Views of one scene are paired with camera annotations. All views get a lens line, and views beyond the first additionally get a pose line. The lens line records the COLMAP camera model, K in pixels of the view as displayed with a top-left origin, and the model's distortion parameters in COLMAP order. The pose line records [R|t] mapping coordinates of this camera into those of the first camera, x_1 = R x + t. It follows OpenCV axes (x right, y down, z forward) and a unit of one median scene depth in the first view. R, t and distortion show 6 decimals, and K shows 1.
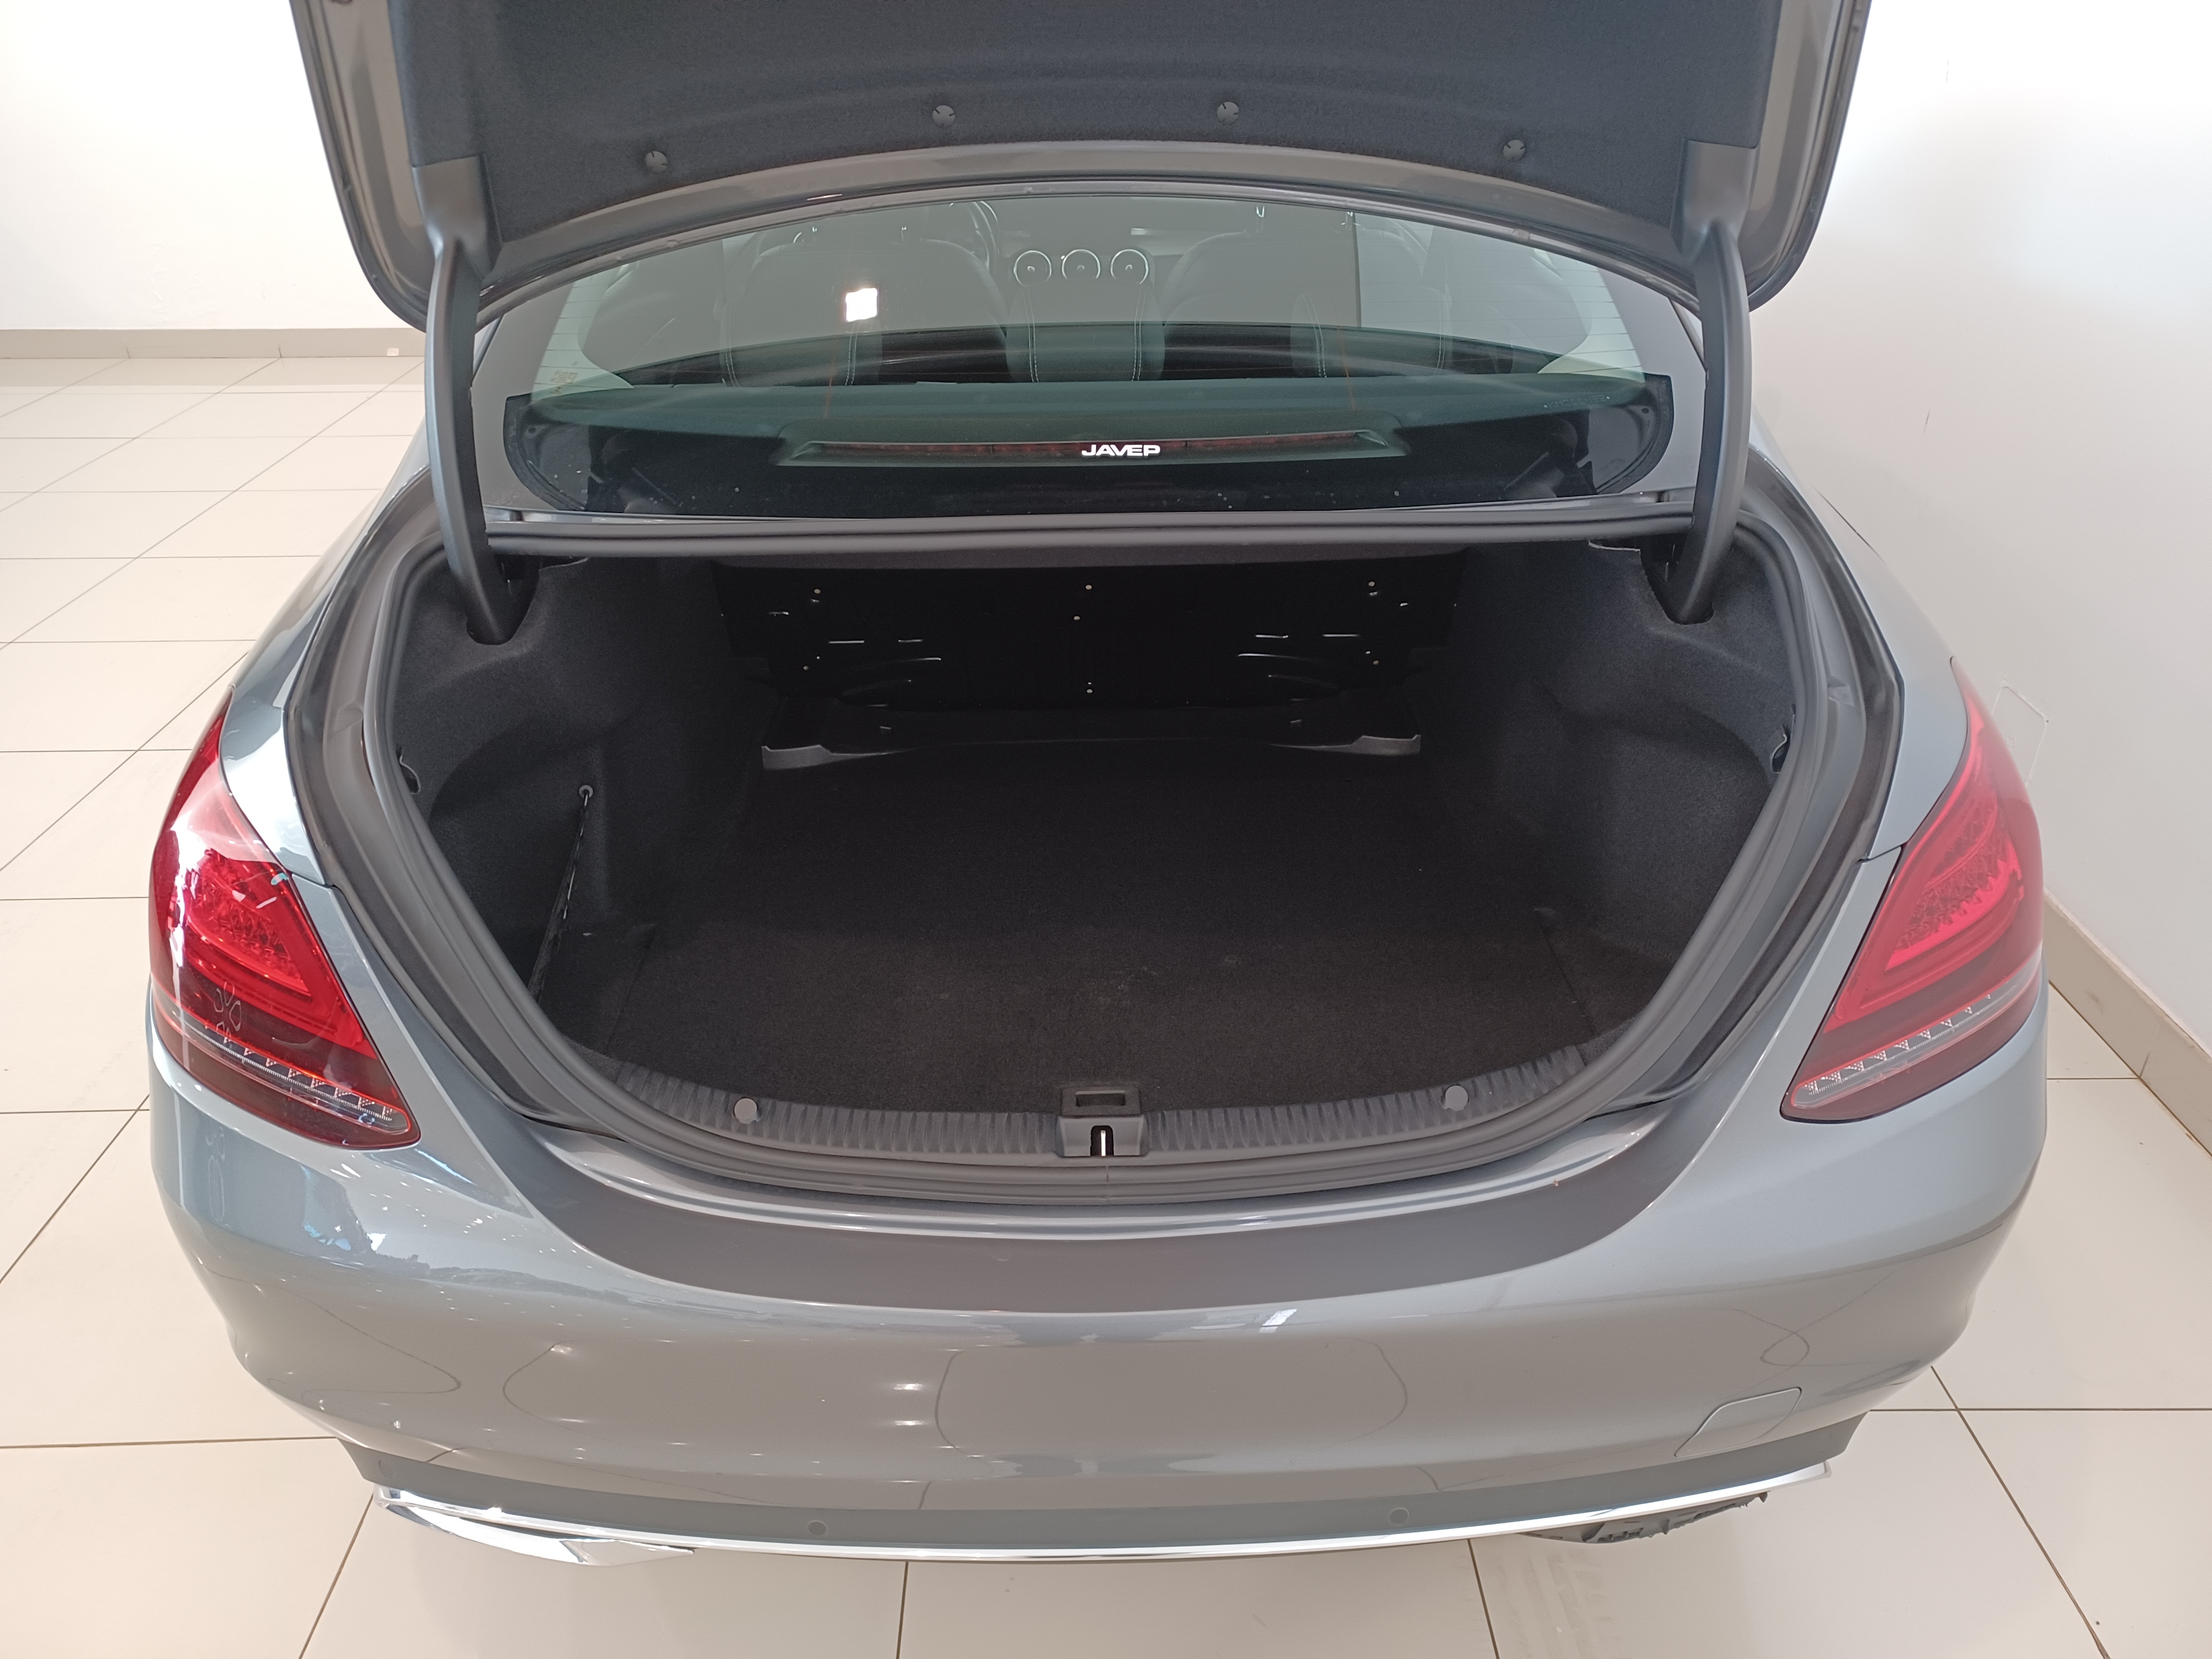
lens RADIAL K [[1626.9, 0, 1106.0], [0, 1626.9, 829.5], [0, 0, 1]] dist [-0.005621, 0.003478]
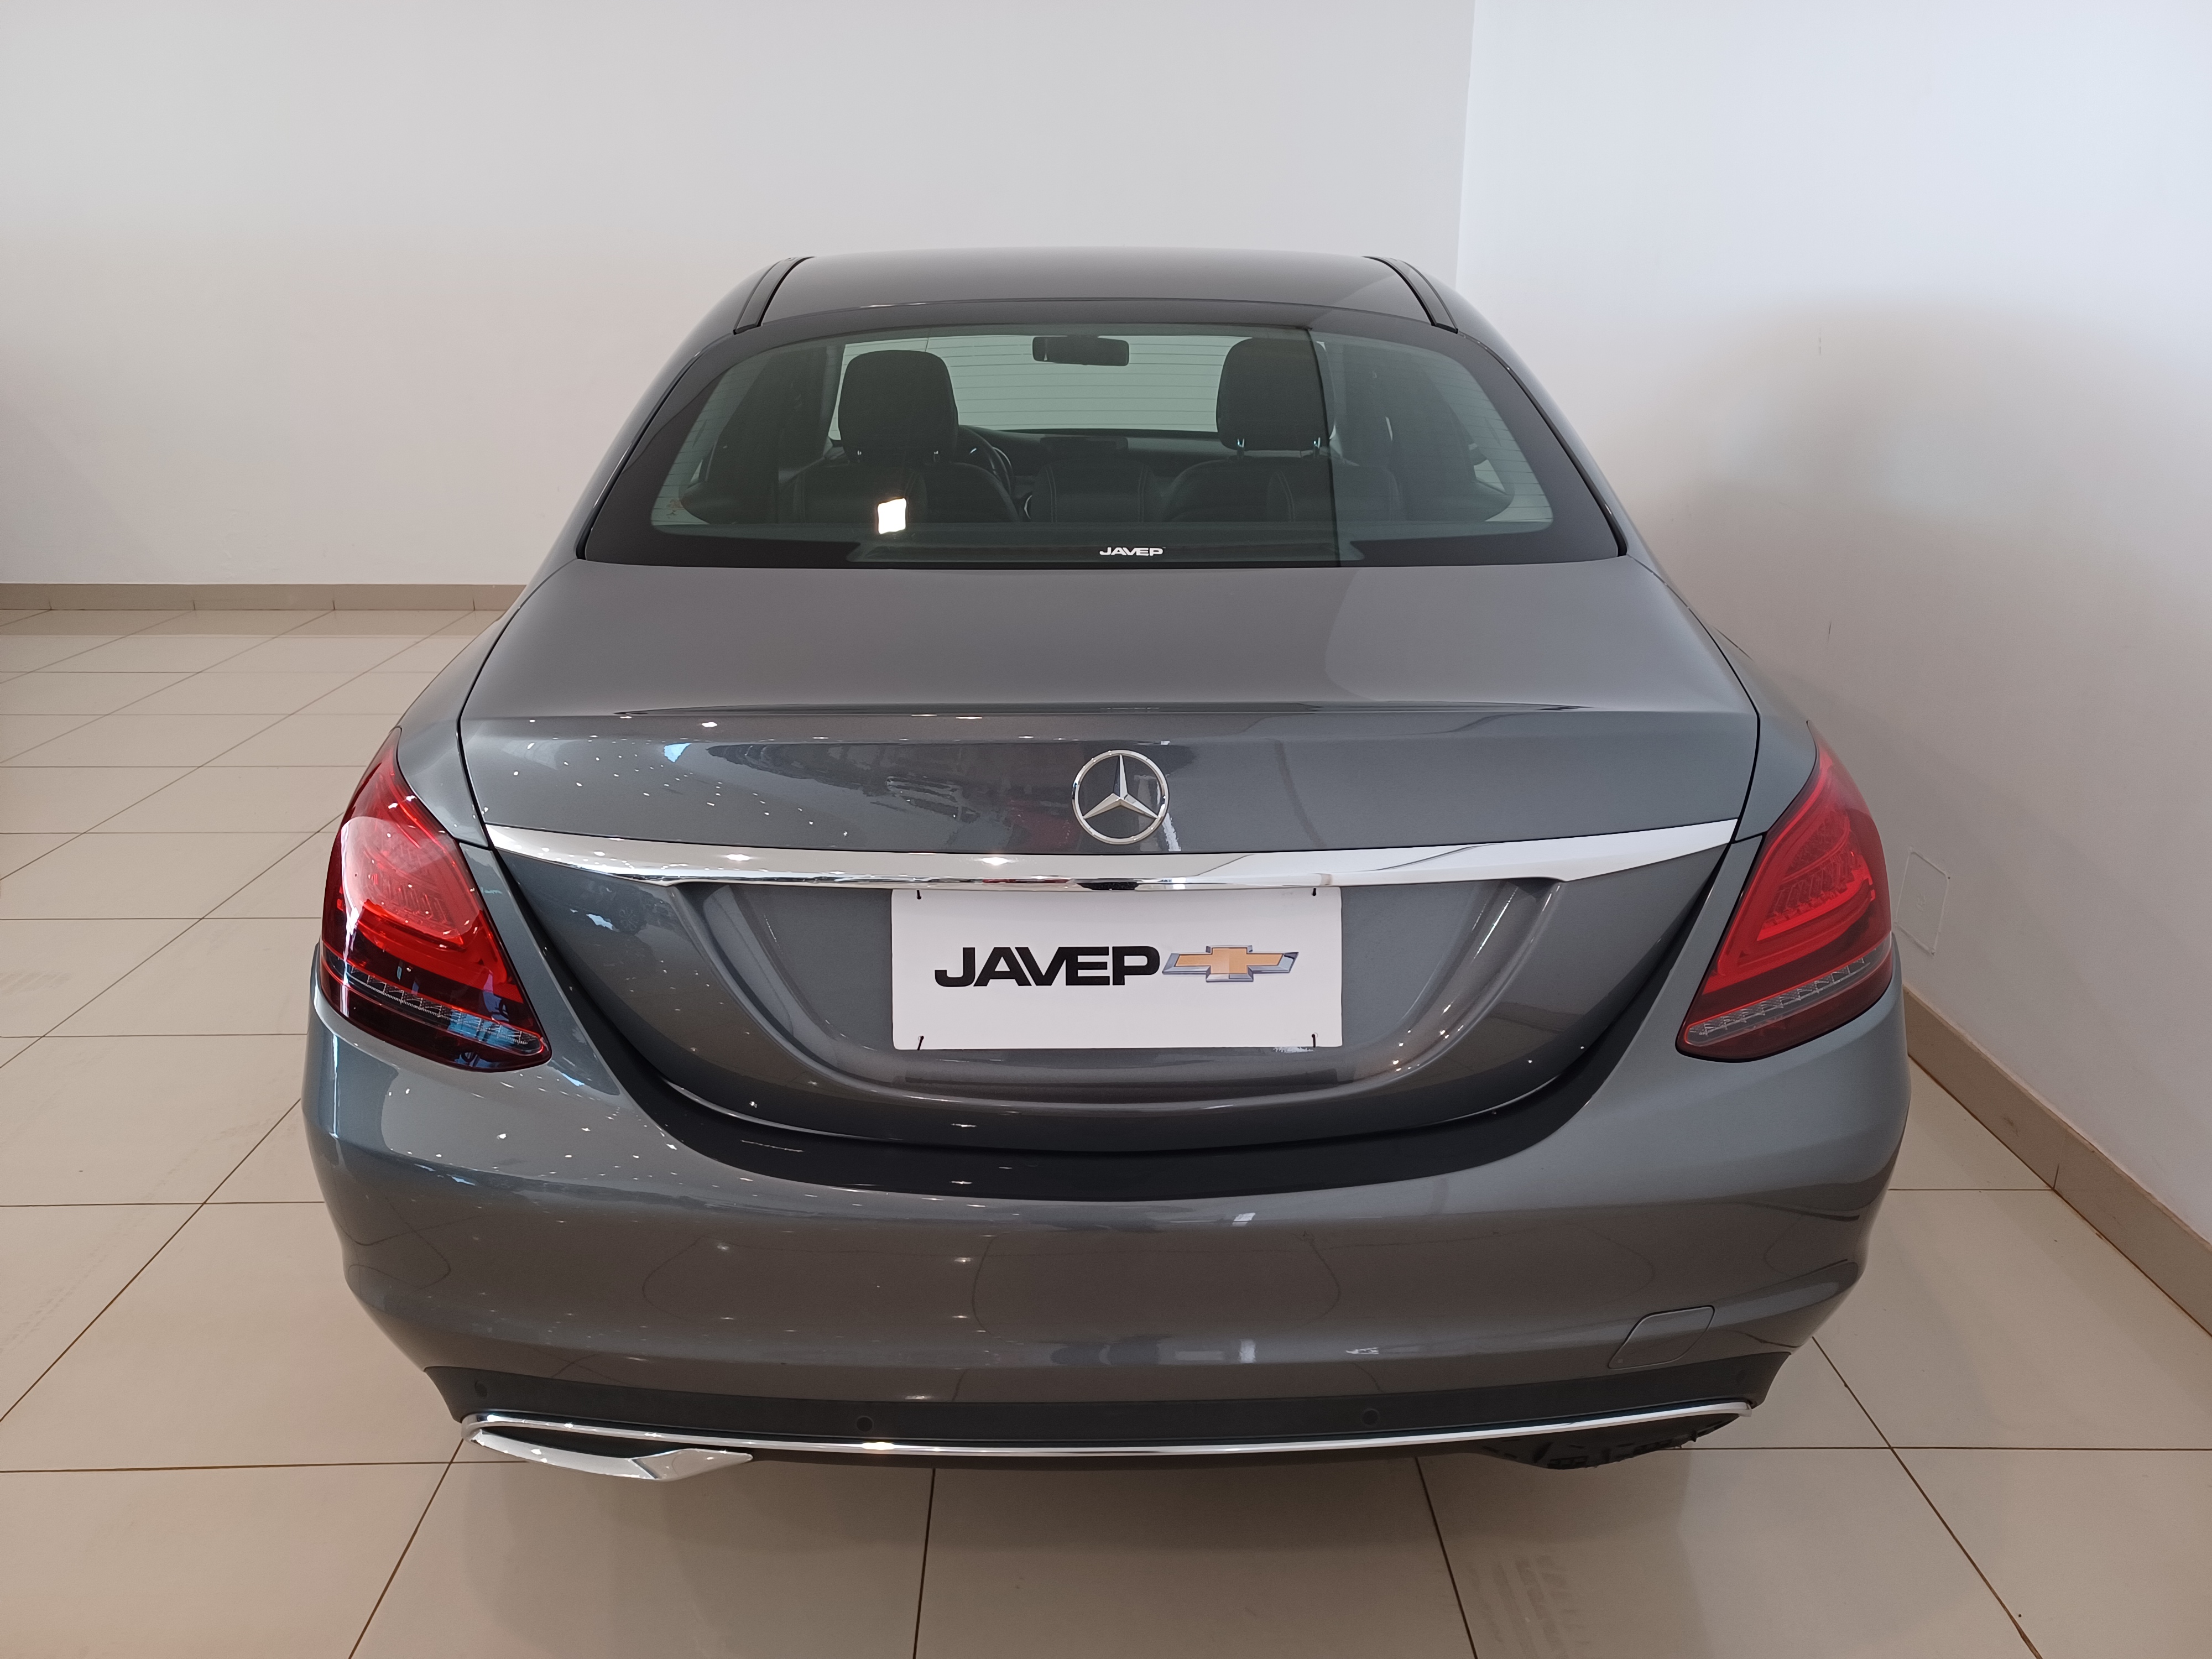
lens RADIAL K [[1659.1, 0, 1106.0], [0, 1659.1, 829.5], [0, 0, 1]] dist [-0.057327, 0.058027]
pose [[0.999908, 0.009707, 0.009486, -0.019751], [-0.007779, 0.982614, -0.185498, 0.206895], [-0.011121, 0.185407, 0.982599, -0.194472]]
